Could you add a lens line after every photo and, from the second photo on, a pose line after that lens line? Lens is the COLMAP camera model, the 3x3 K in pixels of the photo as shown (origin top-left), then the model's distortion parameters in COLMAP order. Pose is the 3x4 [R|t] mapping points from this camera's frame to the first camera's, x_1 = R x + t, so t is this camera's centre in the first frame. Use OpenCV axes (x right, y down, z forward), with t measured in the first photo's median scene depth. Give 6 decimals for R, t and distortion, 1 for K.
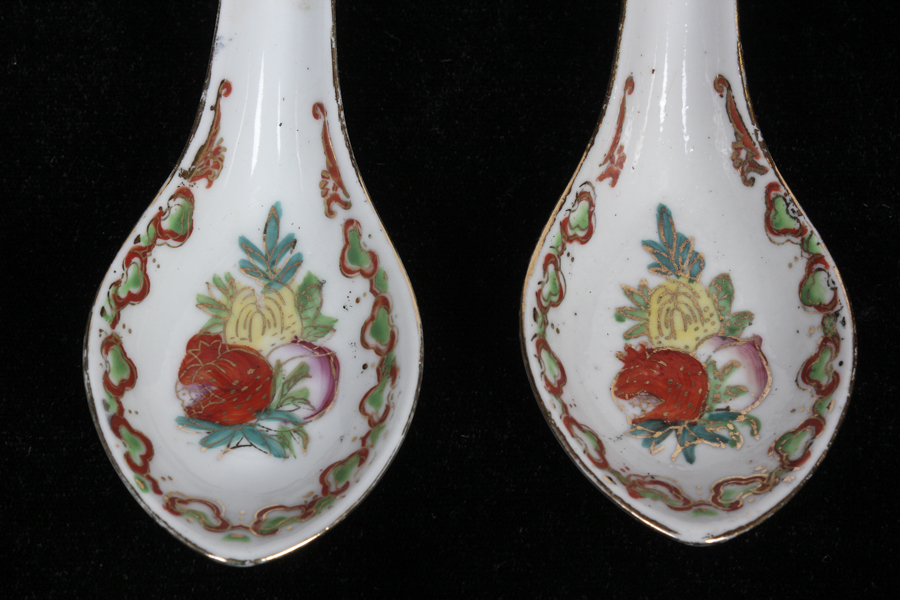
lens RADIAL K [[2071.8, 0, 445.7], [0, 2071.8, 300.4], [0, 0, 1]] dist [-0.003474, 0.000000]
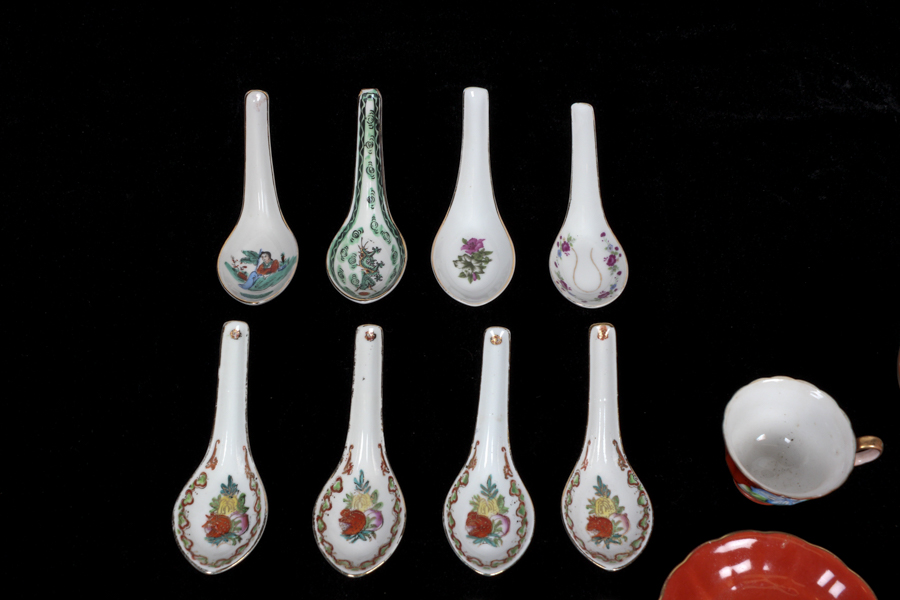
lens RADIAL K [[1118.1, 0, 449.8], [0, 1118.1, 306.8], [0, 0, 1]] dist [-0.014256, 0.000000]
pose [[0.999977, 0.006685, -0.001026, -0.155842], [-0.006764, 0.988314, -0.152280, -0.039859], [-0.000004, 0.152284, 0.988337, -0.971352]]
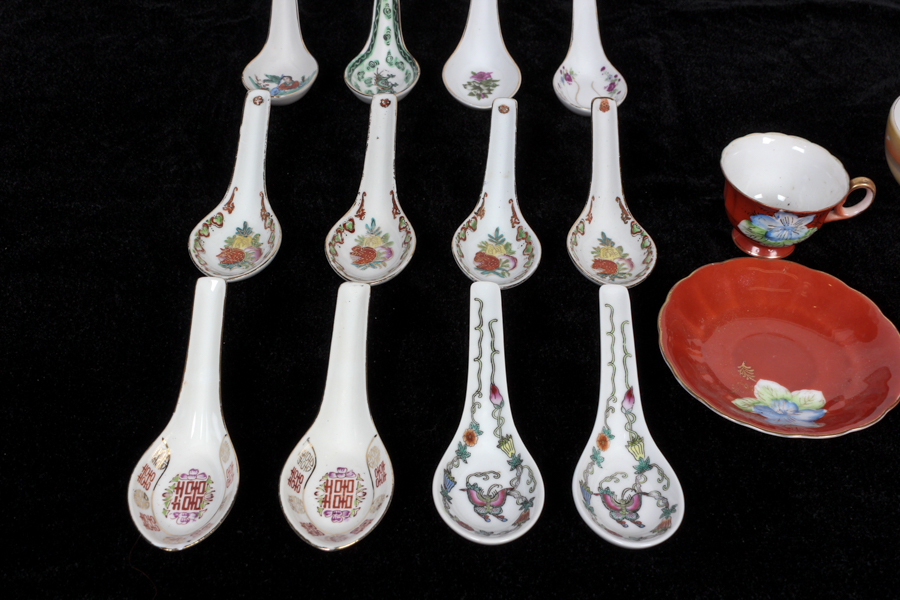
lens RADIAL K [[1118.1, 0, 446.5], [0, 1118.1, 305.6], [0, 0, 1]] dist [-0.014256, 0.000000]
pose [[0.999728, 0.023026, -0.003659, -0.166968], [-0.022727, 0.927434, -0.373295, 0.848102], [-0.005202, 0.373277, 0.927705, -0.810680]]
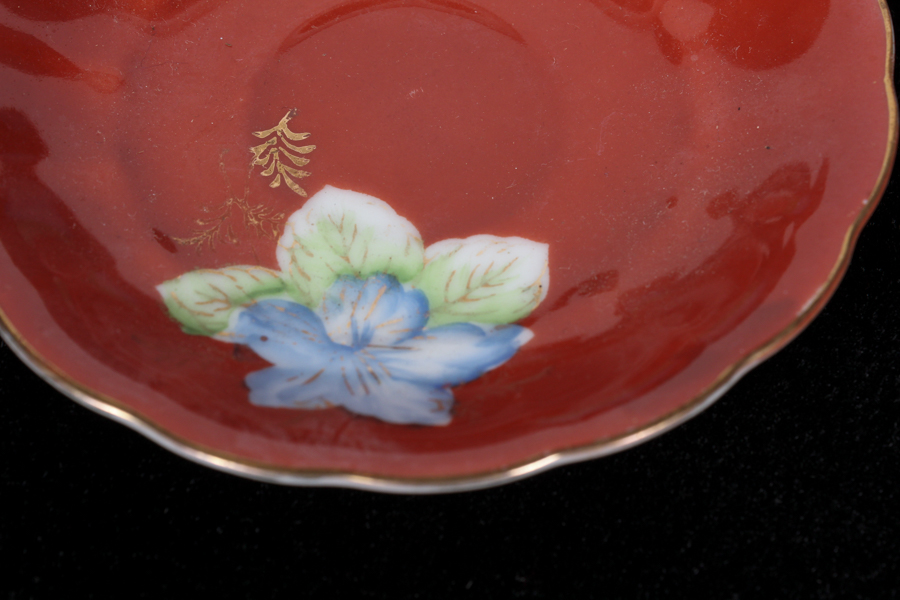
lens RADIAL K [[1719.8, 0, 449.4], [0, 1719.8, 301.5], [0, 0, 1]] dist [-0.003016, 0.000000]
pose [[0.997996, 0.052571, -0.035216, 0.410525], [-0.056572, 0.990616, -0.124414, 0.411397], [0.028345, 0.126157, 0.991605, 0.190151]]
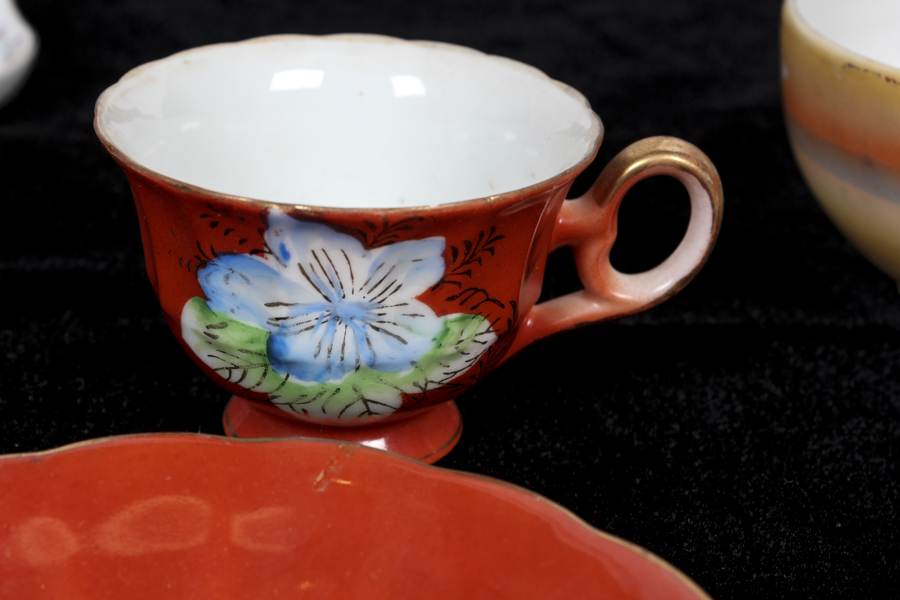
lens RADIAL K [[1719.8, 0, 452.3], [0, 1719.8, 295.0], [0, 0, 1]] dist [-0.003016, 0.000000]
pose [[0.999064, -0.008868, 0.042345, 0.425646], [0.034209, 0.761100, -0.647732, 0.445188], [-0.026485, 0.648574, 0.760691, 0.381445]]
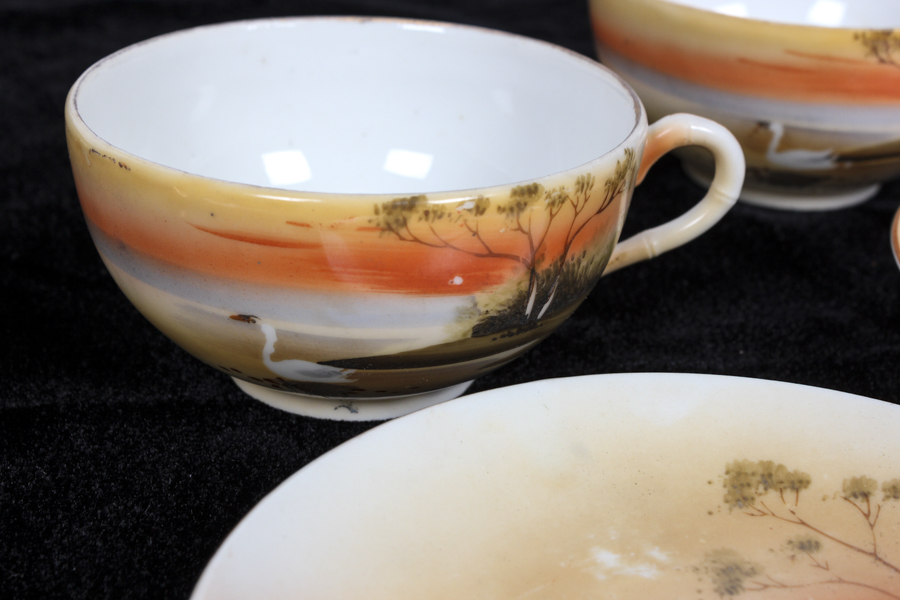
lens RADIAL K [[1719.8, 0, 444.5], [0, 1719.8, 303.5], [0, 0, 1]] dist [-0.003016, 0.000000]
pose [[0.983695, -0.056265, 0.170819, 0.680131], [0.154003, 0.754076, -0.638477, 0.443184], [-0.092887, 0.654373, 0.750445, 0.343233]]
